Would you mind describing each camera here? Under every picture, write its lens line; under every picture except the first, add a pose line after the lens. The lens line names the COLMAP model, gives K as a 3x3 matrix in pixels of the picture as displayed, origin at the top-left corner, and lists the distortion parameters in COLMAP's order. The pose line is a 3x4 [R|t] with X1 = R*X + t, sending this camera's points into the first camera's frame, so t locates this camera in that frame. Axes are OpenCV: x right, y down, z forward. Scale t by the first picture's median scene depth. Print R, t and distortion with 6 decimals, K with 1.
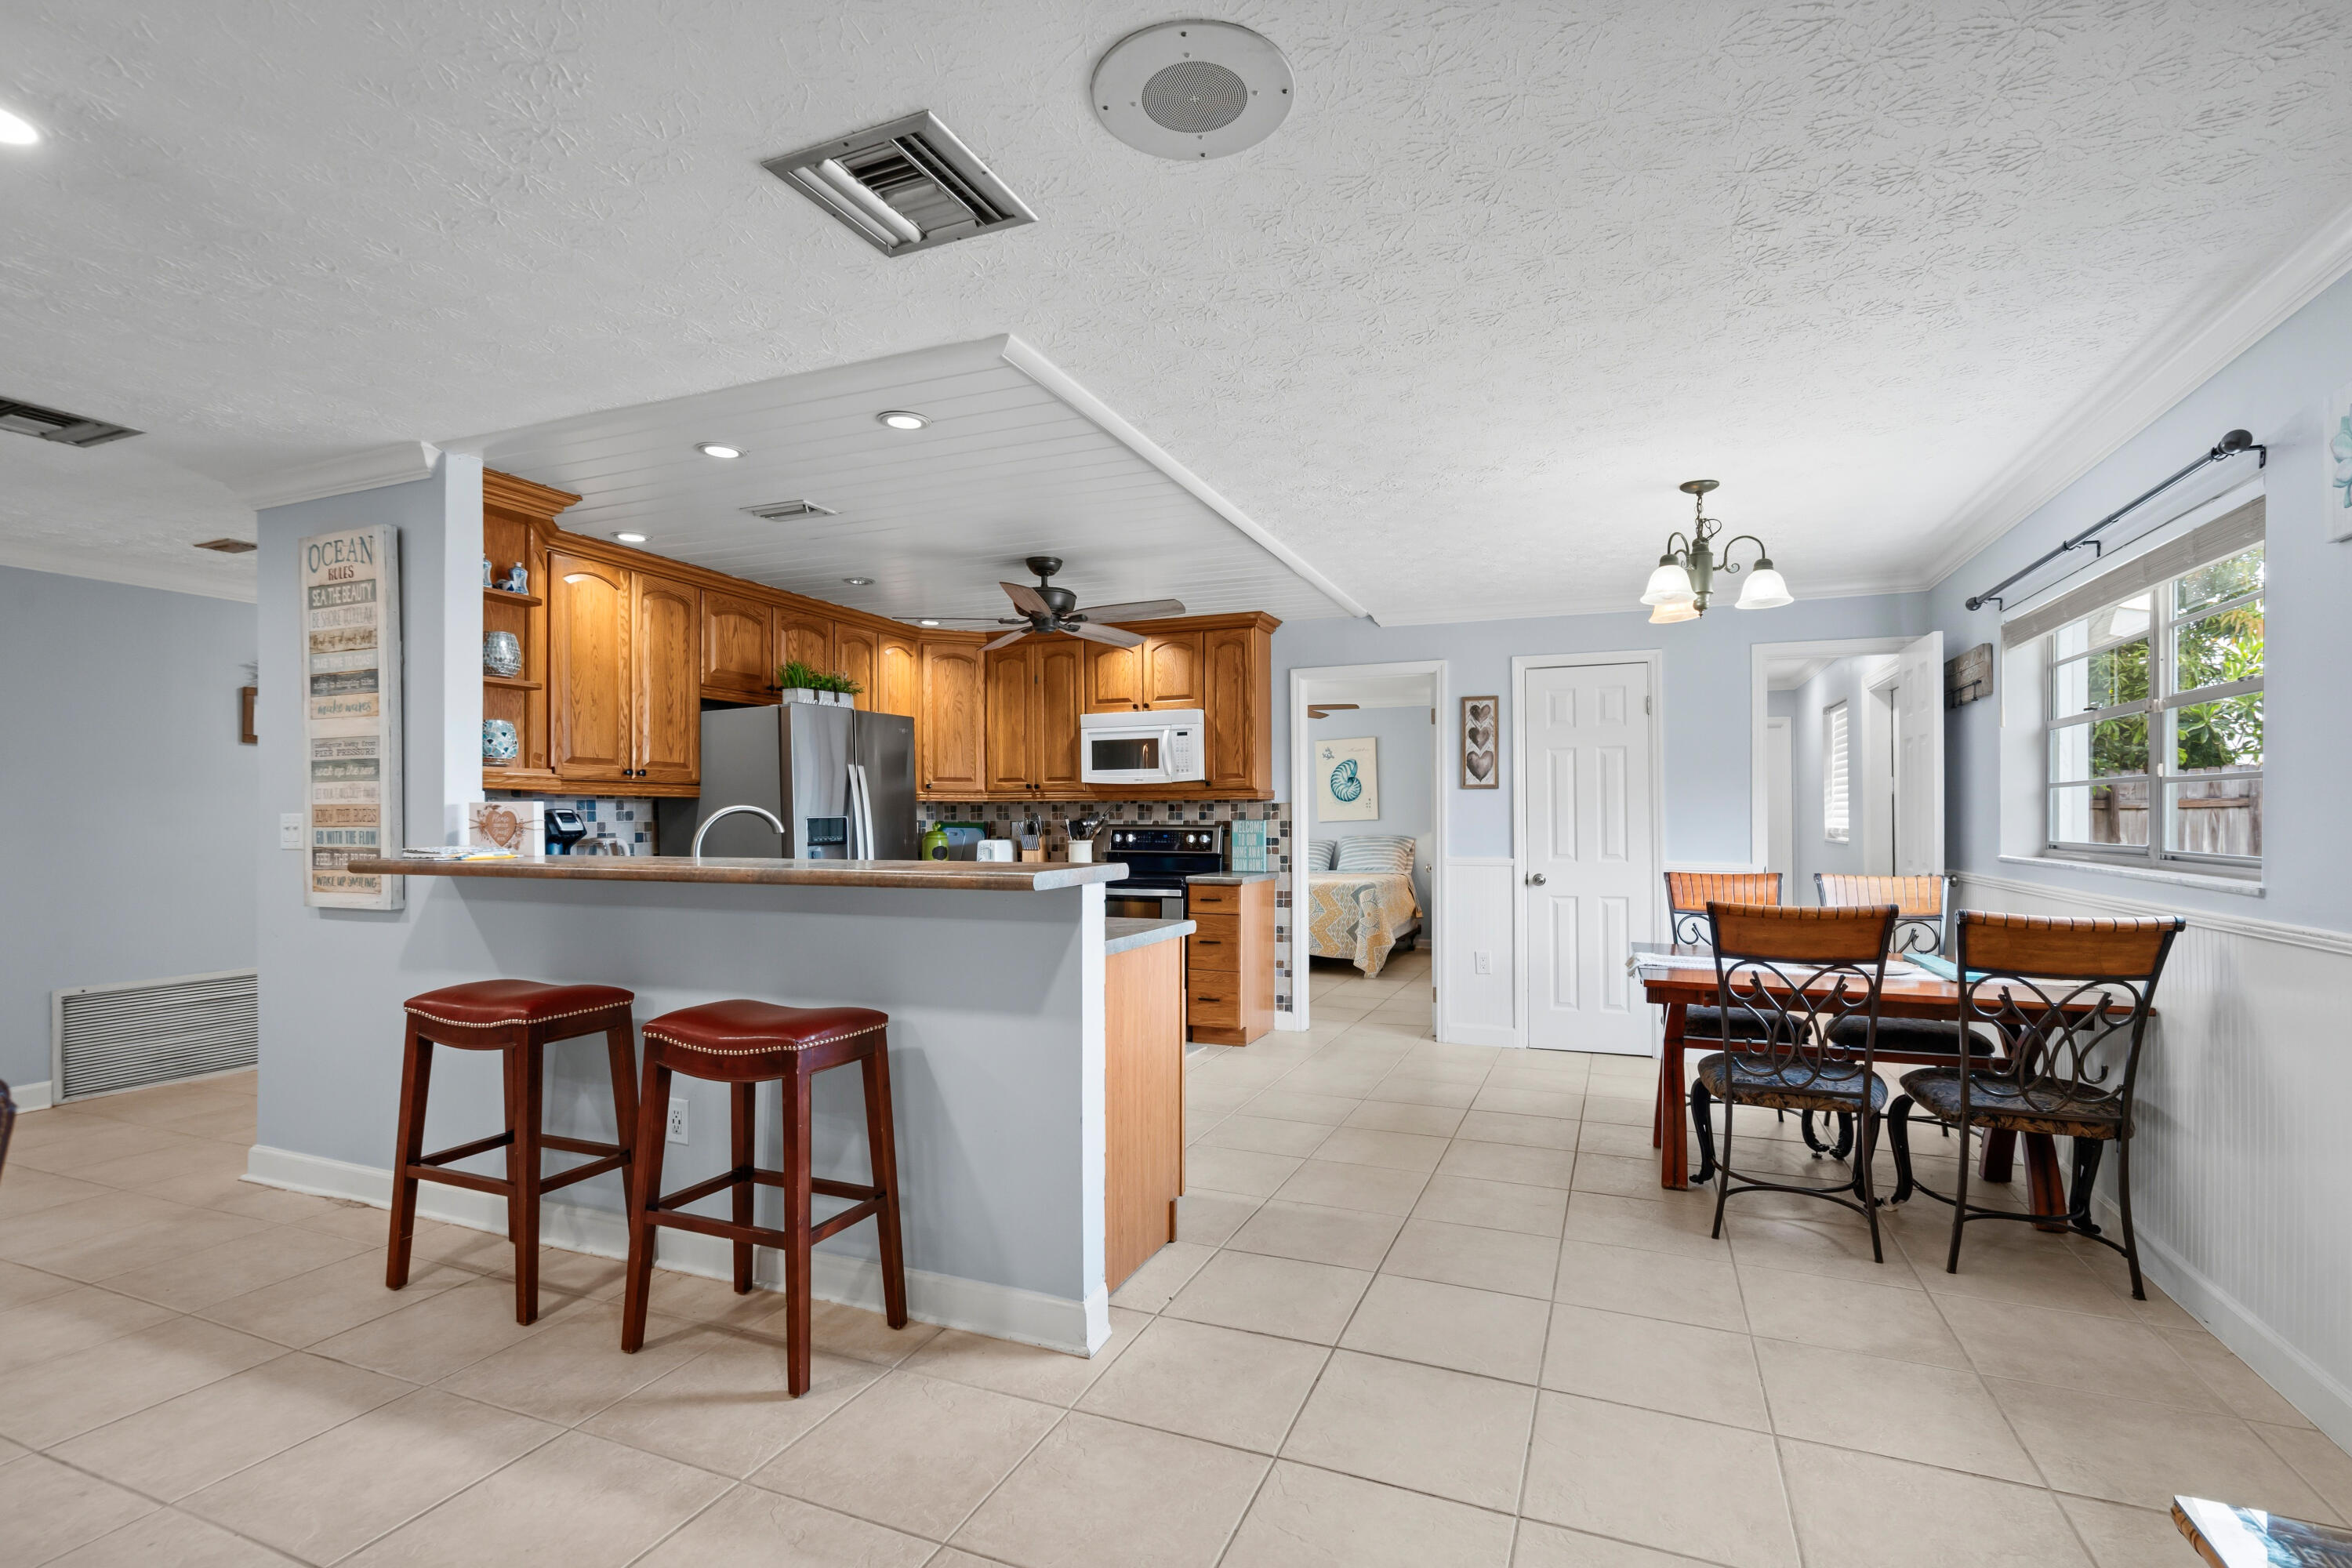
lens RADIAL K [[1086.7, 0, 1168.5], [0, 1086.7, 807.3], [0, 0, 1]] dist [-0.007347, 0.003122]
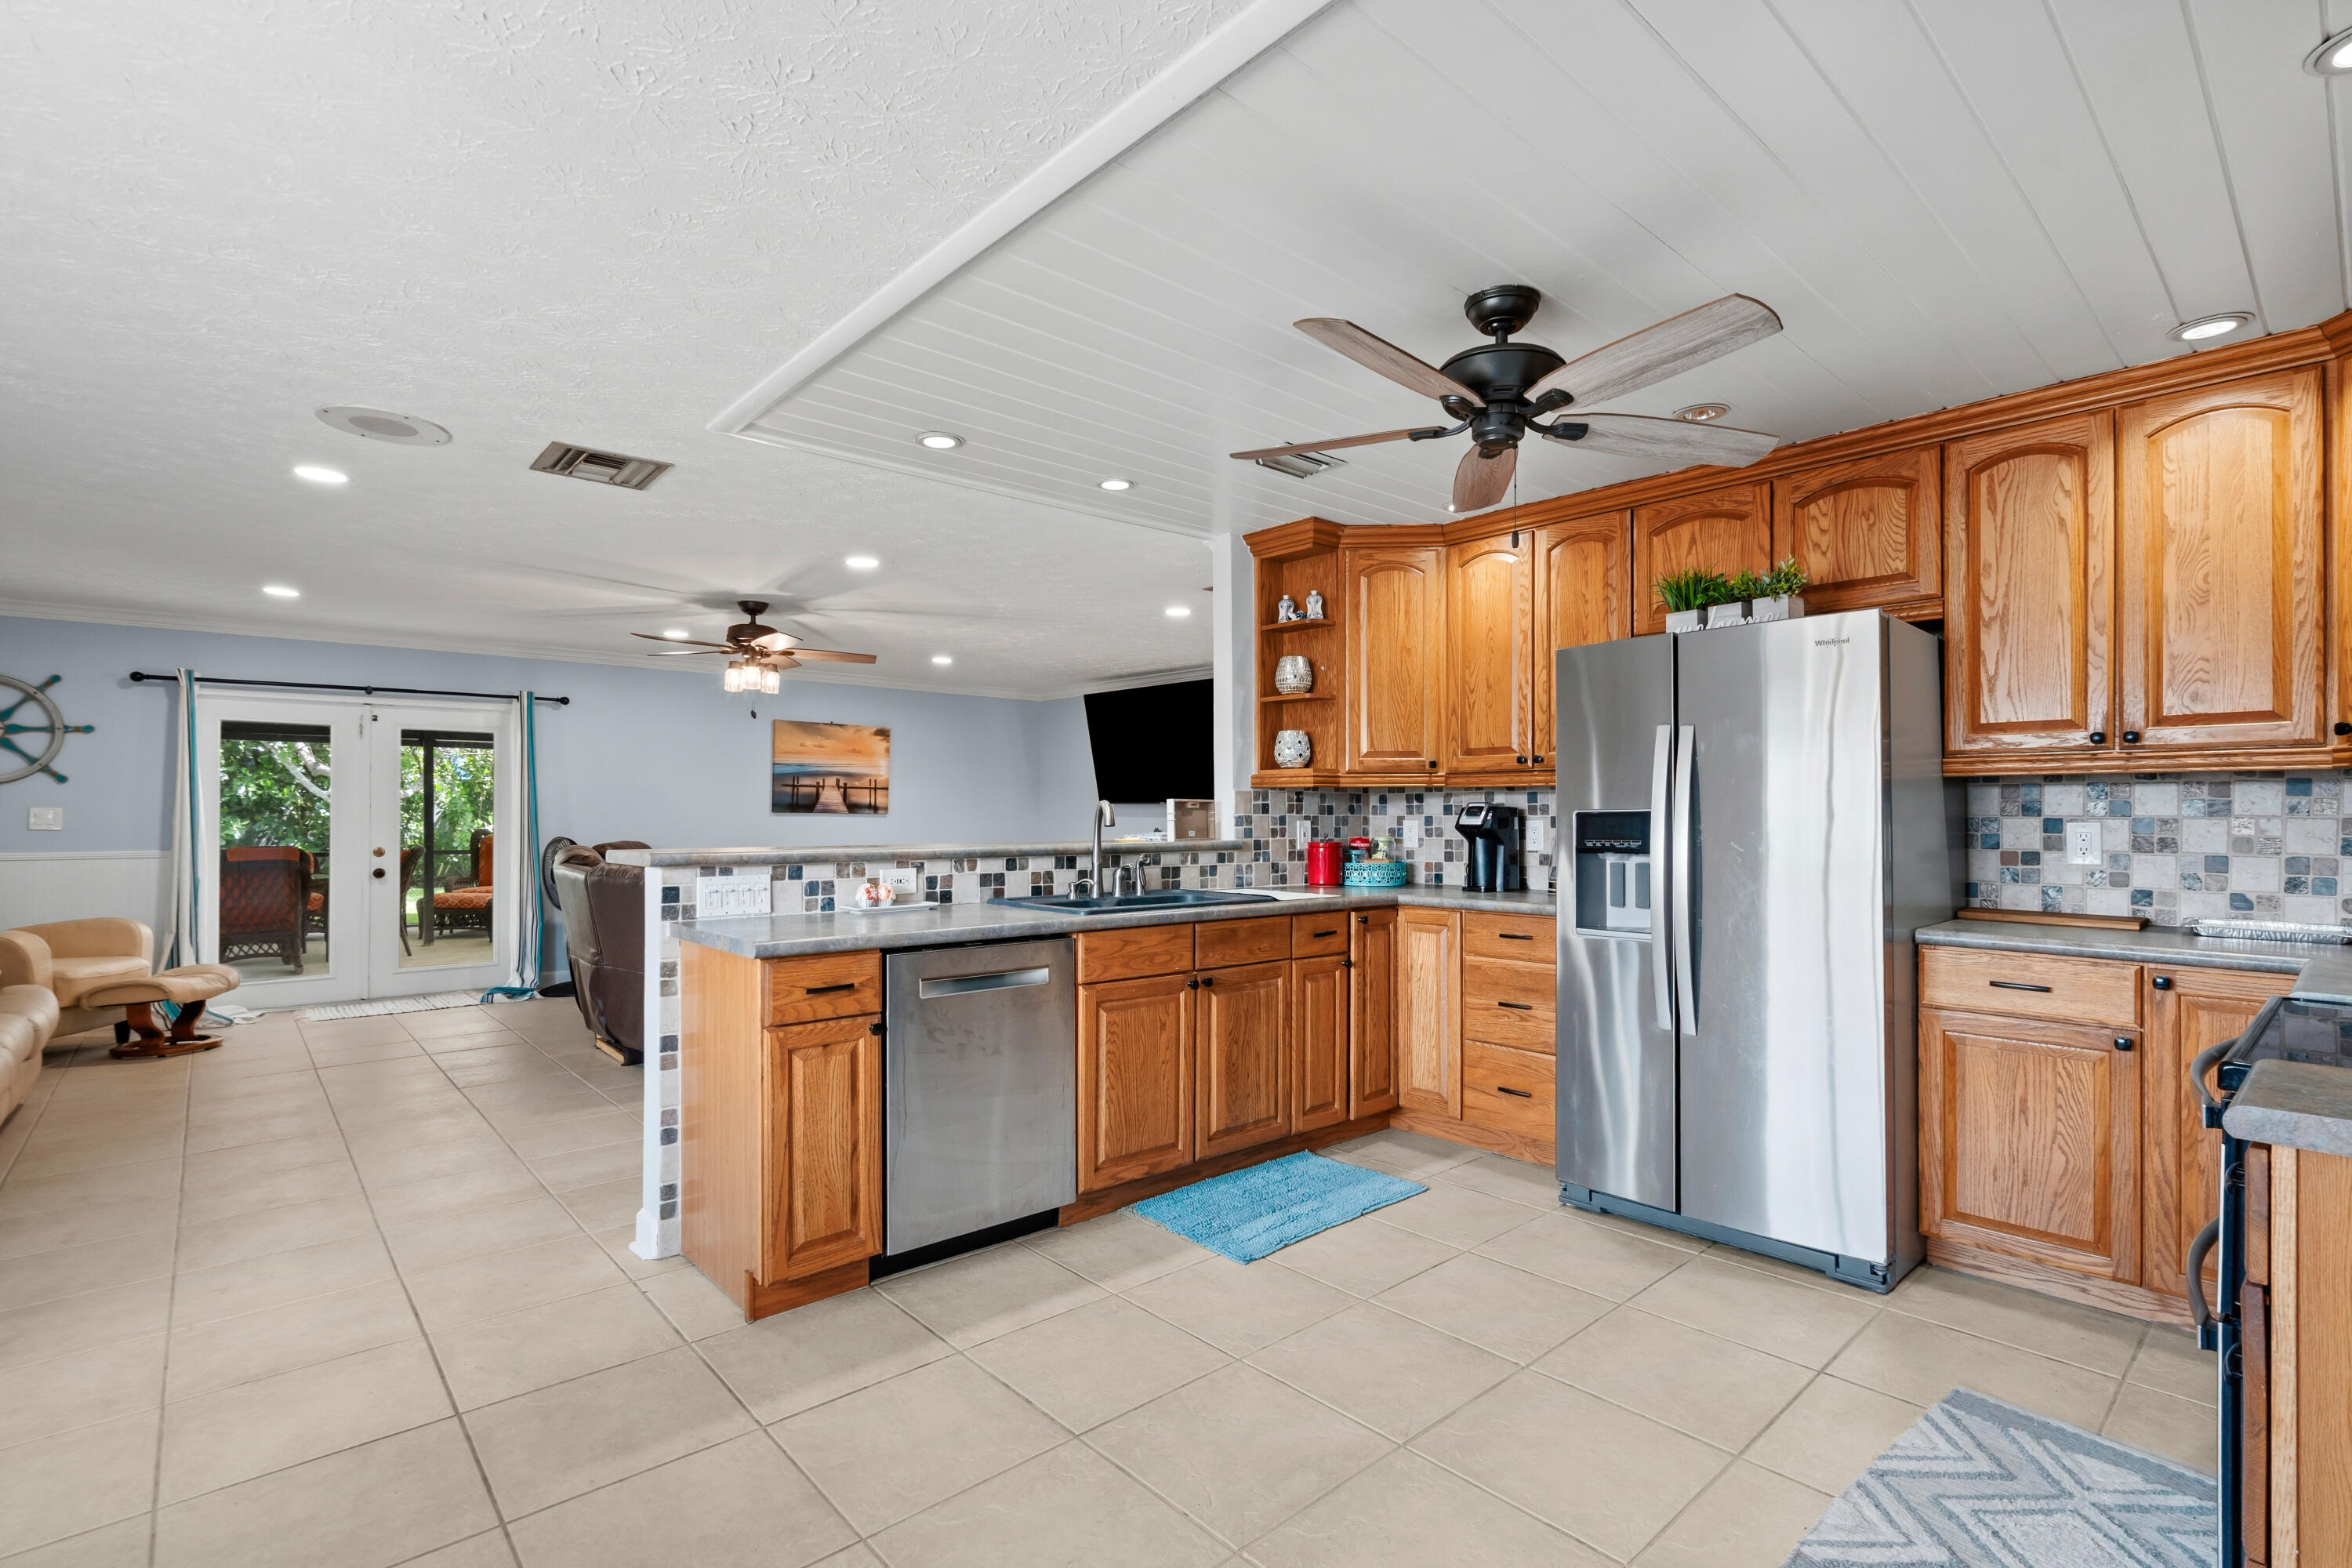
lens RADIAL K [[1086.7, 0, 1184.9], [0, 1086.7, 801.7], [0, 0, 1]] dist [-0.007347, 0.003122]
pose [[-0.418678, -0.006476, -0.908112, 0.329862], [0.010391, 0.999875, -0.011921, 0.007336], [0.908075, -0.014428, -0.418559, 0.878648]]
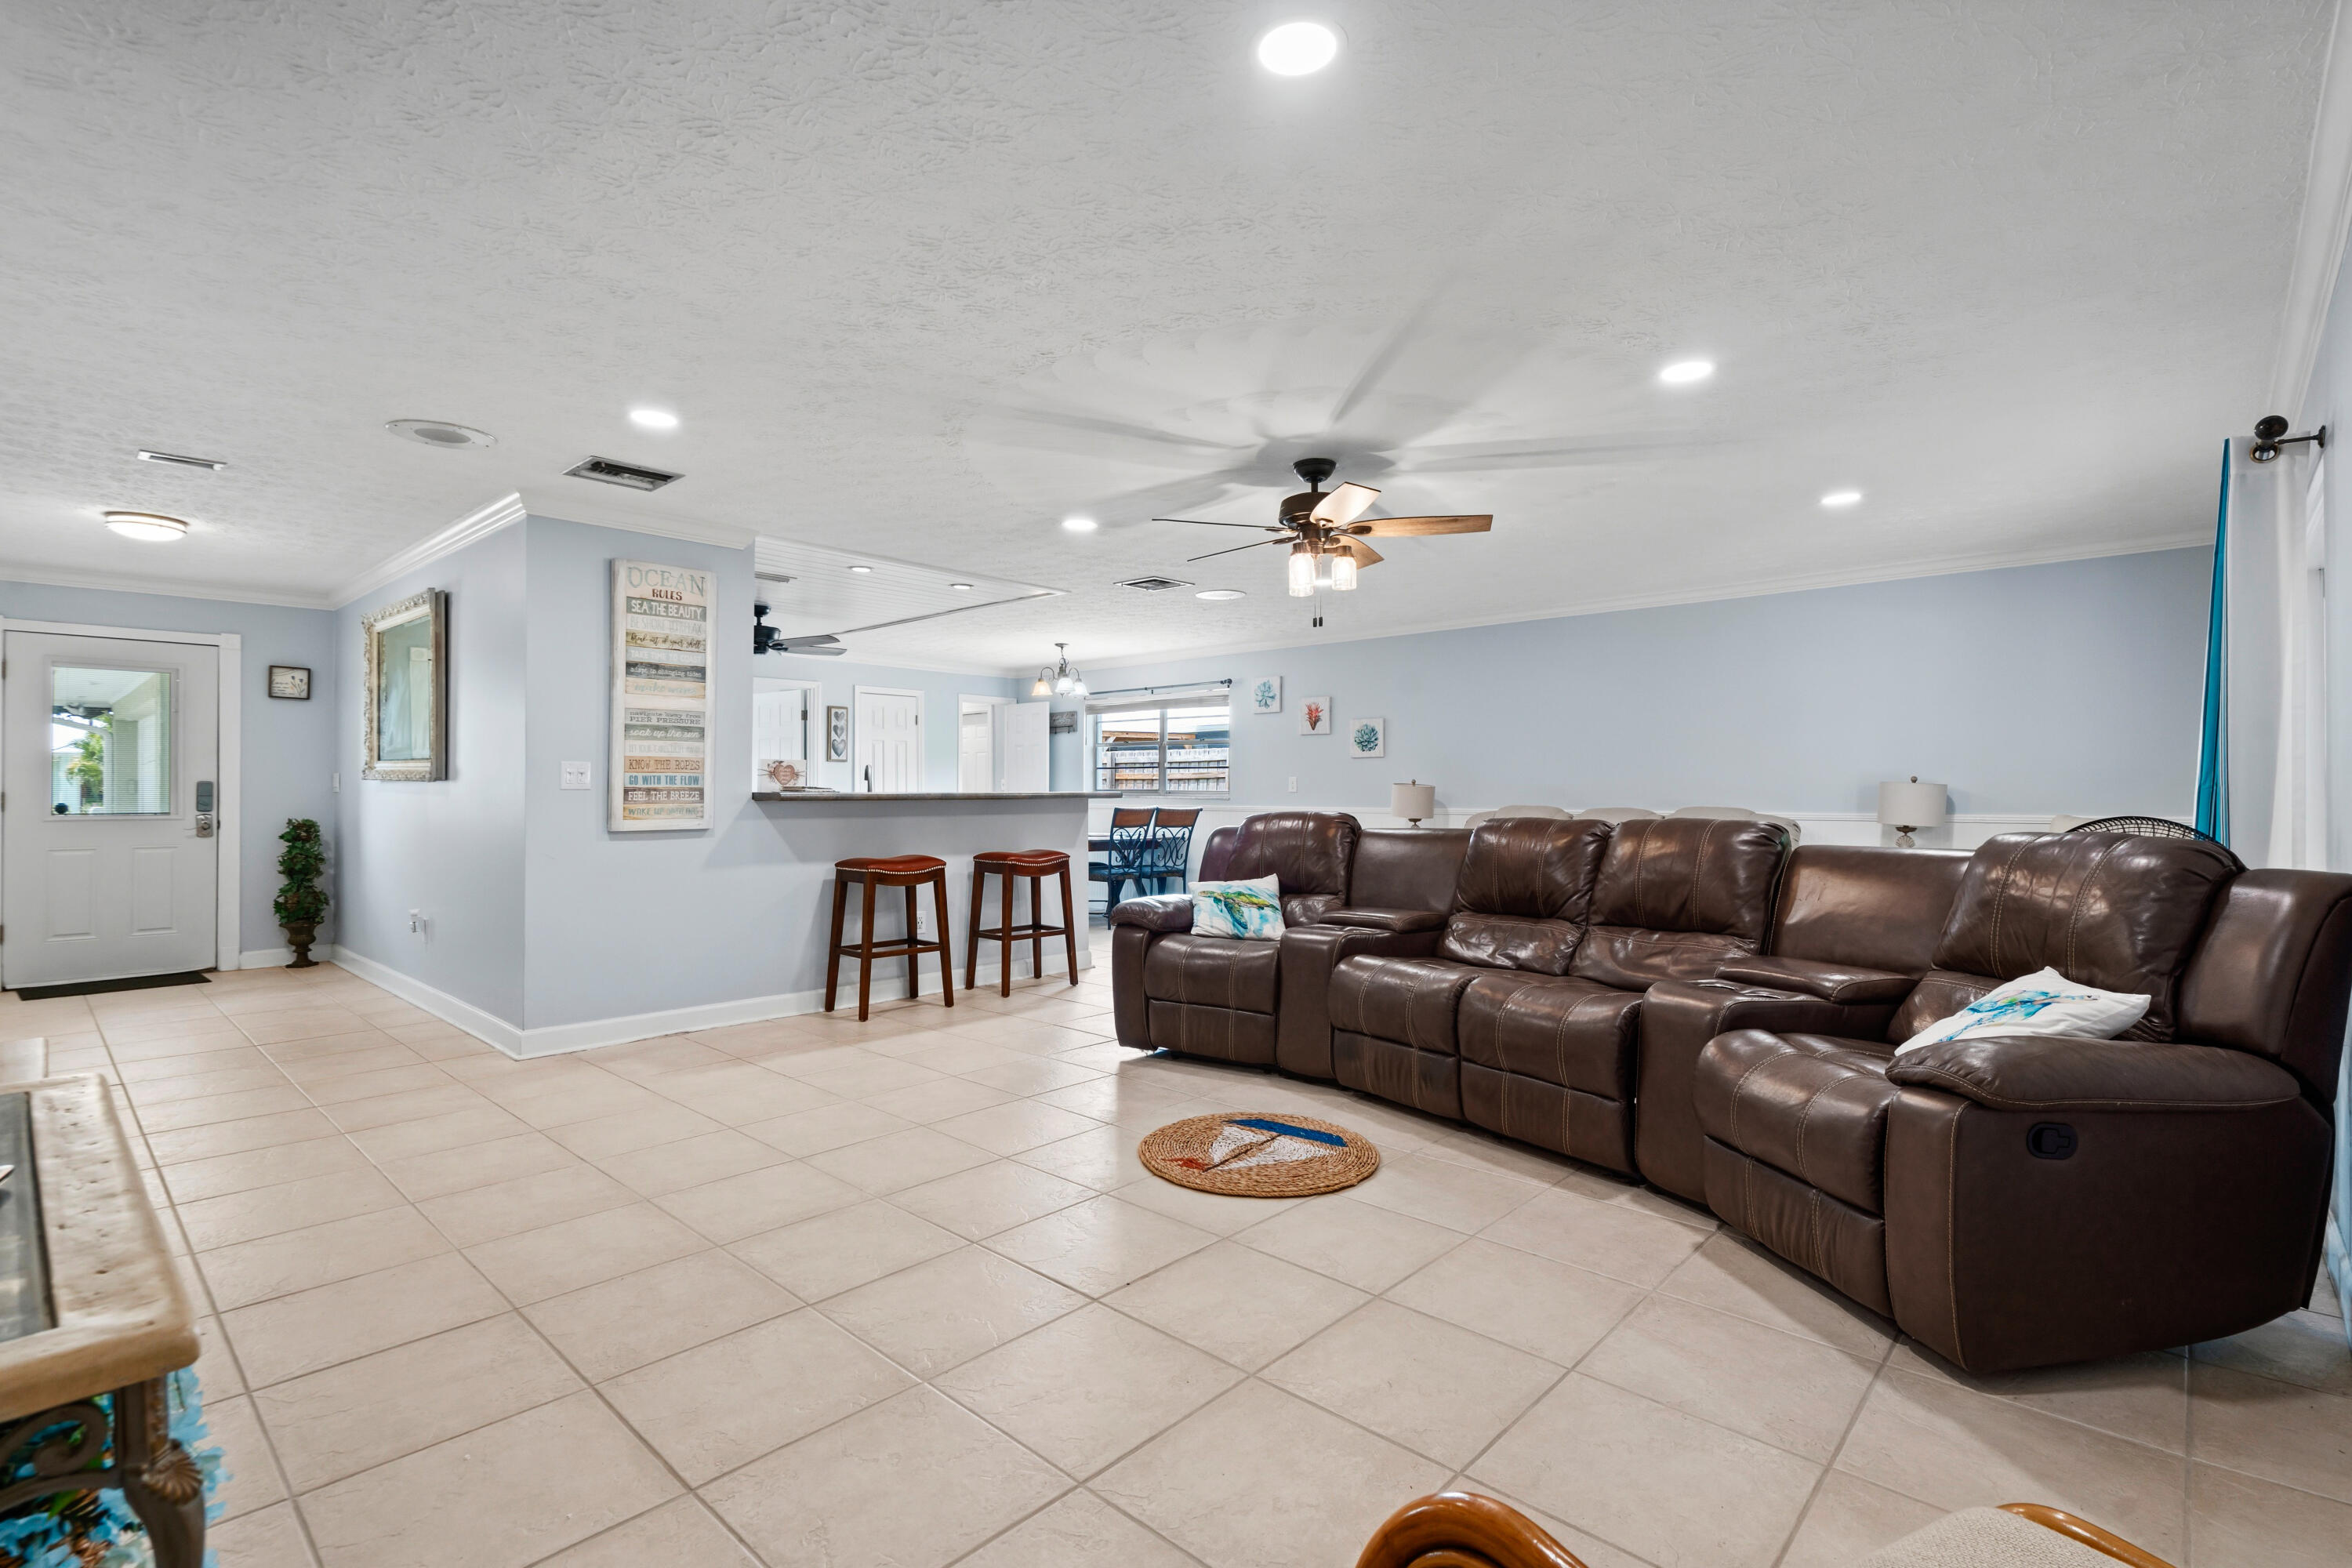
lens RADIAL K [[1086.7, 0, 1179.3], [0, 1086.7, 794.8], [0, 0, 1]] dist [-0.007347, 0.003122]
pose [[0.337802, -0.000628, 0.941217, -1.119954], [-0.012817, 0.999904, 0.005268, 0.018393], [-0.941130, -0.013843, 0.337762, -0.070233]]
